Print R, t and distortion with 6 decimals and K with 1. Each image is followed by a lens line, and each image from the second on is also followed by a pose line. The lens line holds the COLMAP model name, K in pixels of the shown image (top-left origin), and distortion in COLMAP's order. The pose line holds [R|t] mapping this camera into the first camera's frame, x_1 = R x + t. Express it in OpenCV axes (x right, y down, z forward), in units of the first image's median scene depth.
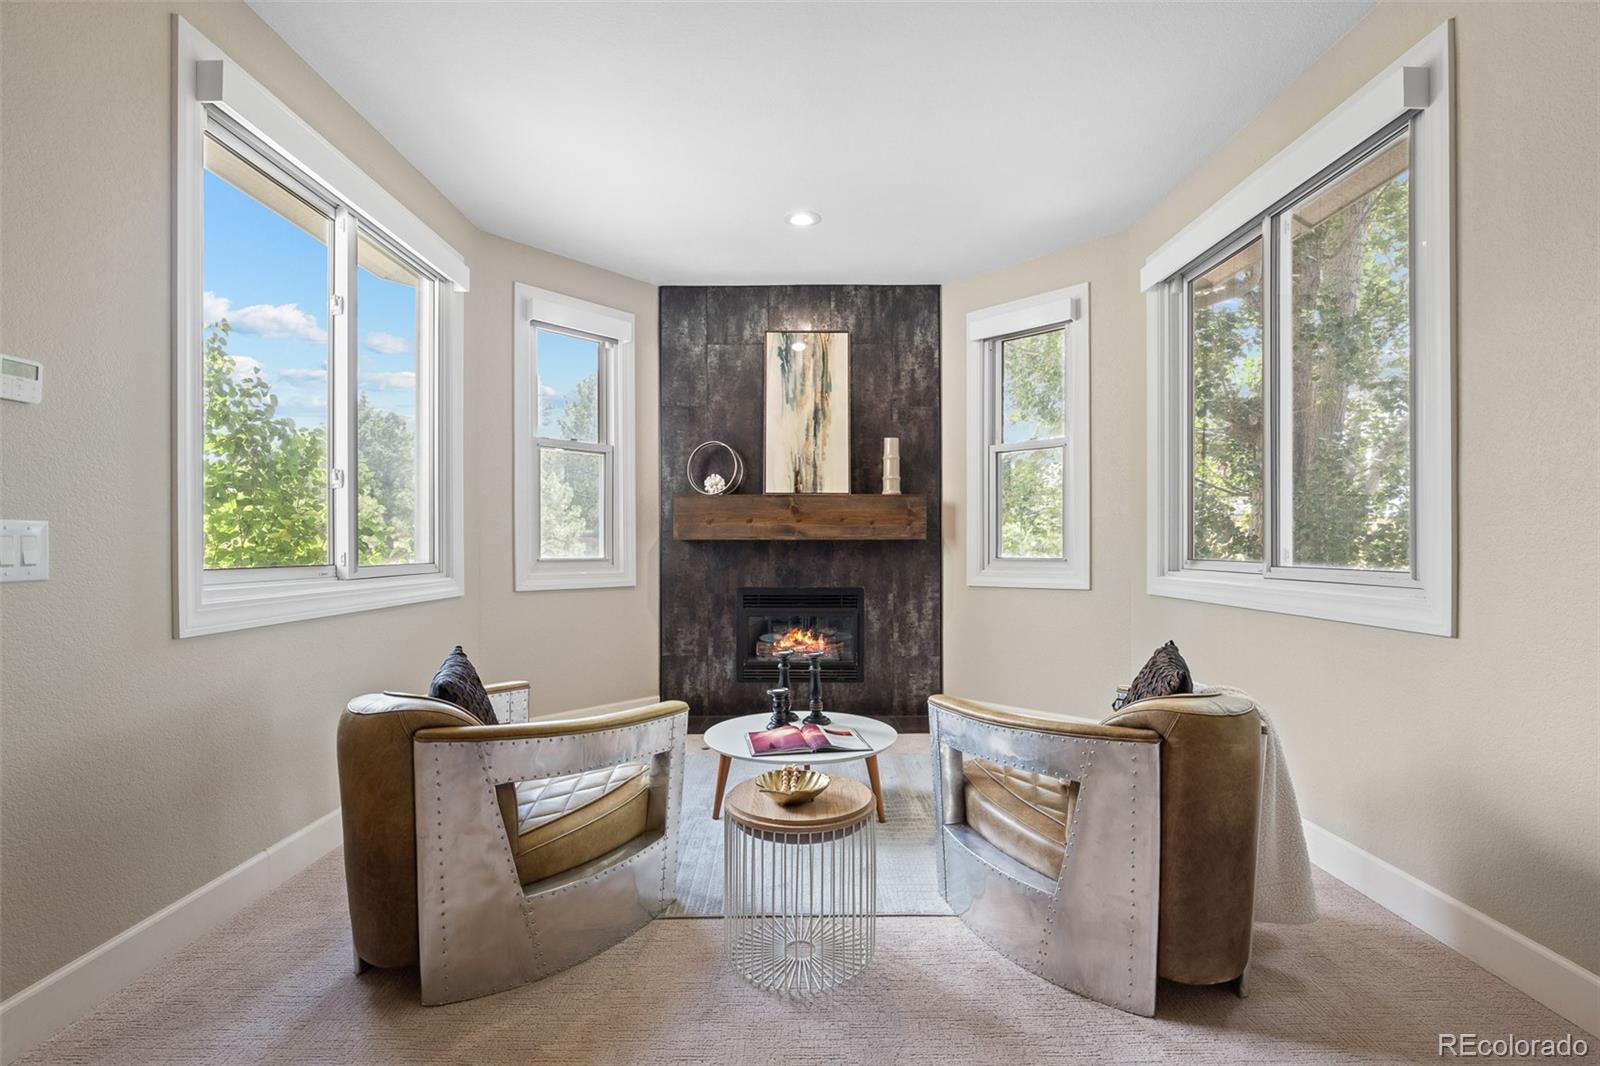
lens RADIAL K [[729.0, 0, 802.7], [0, 729.0, 544.2], [0, 0, 1]] dist [-0.014663, 0.001959]
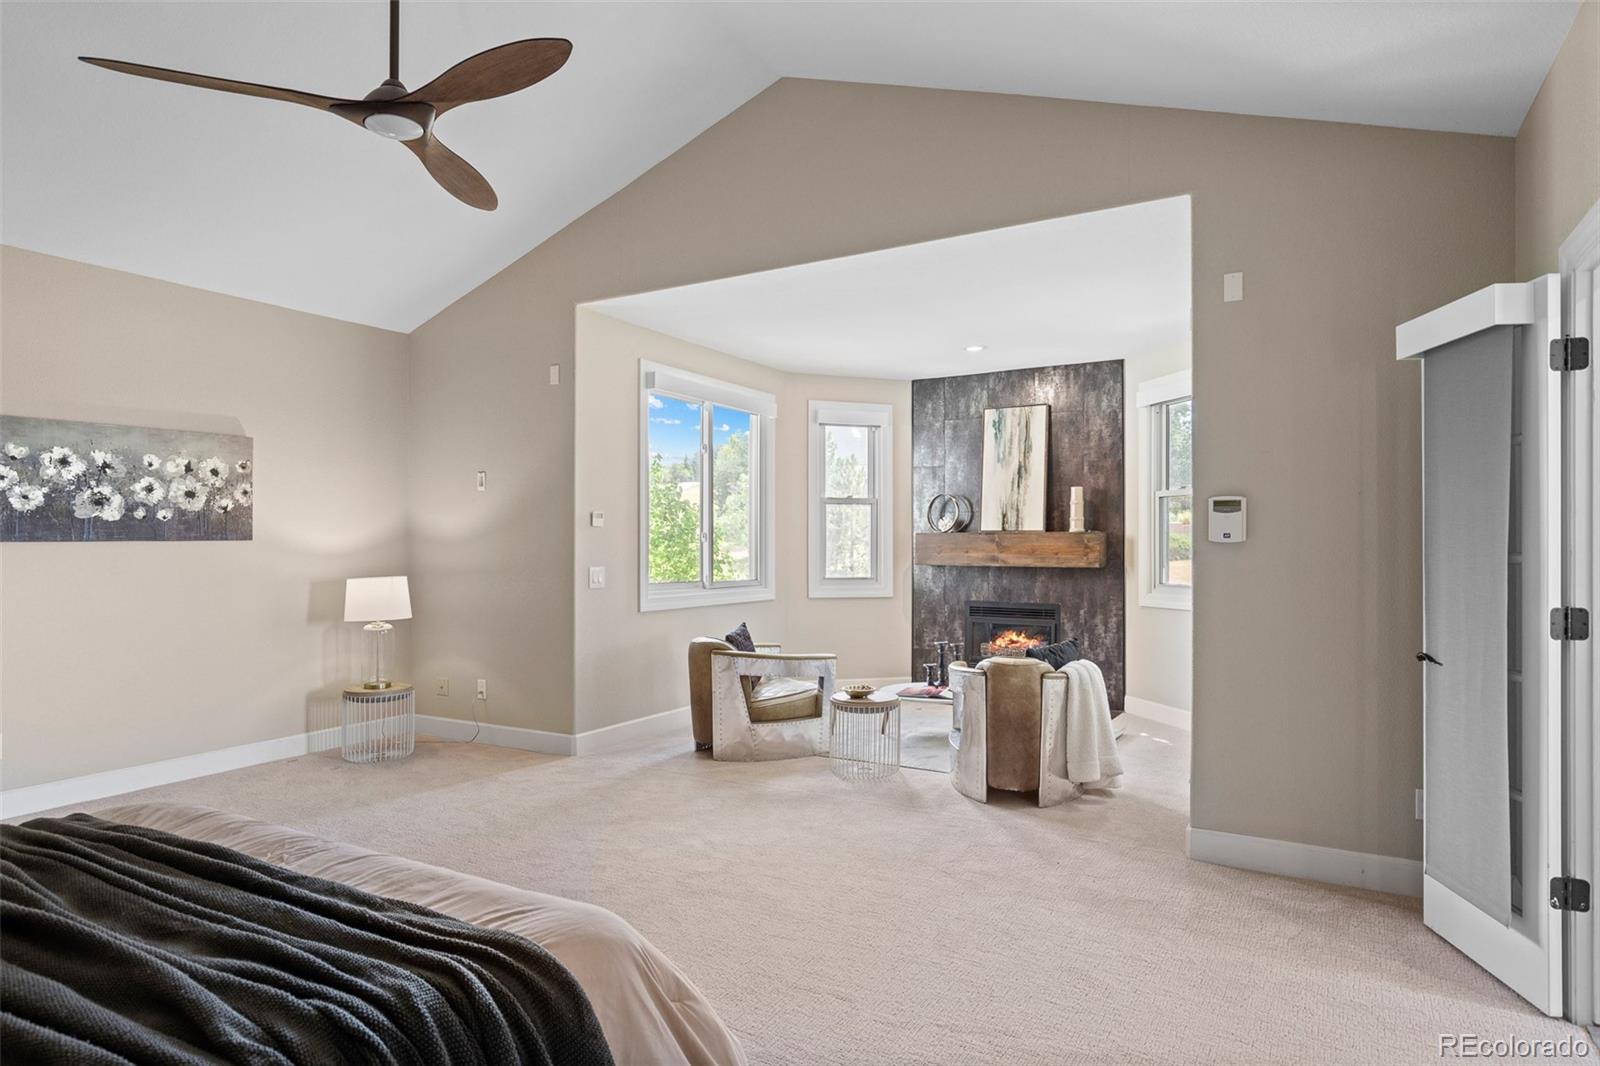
lens RADIAL K [[892.1, 0, 804.4], [0, 892.1, 537.1], [0, 0, 1]] dist [-0.001456, -0.000077]
pose [[0.862416, -0.000684, -0.506199, 0.497757], [-0.004123, 0.999956, -0.008375, -0.043197], [0.506183, 0.009310, 0.862376, -0.577062]]
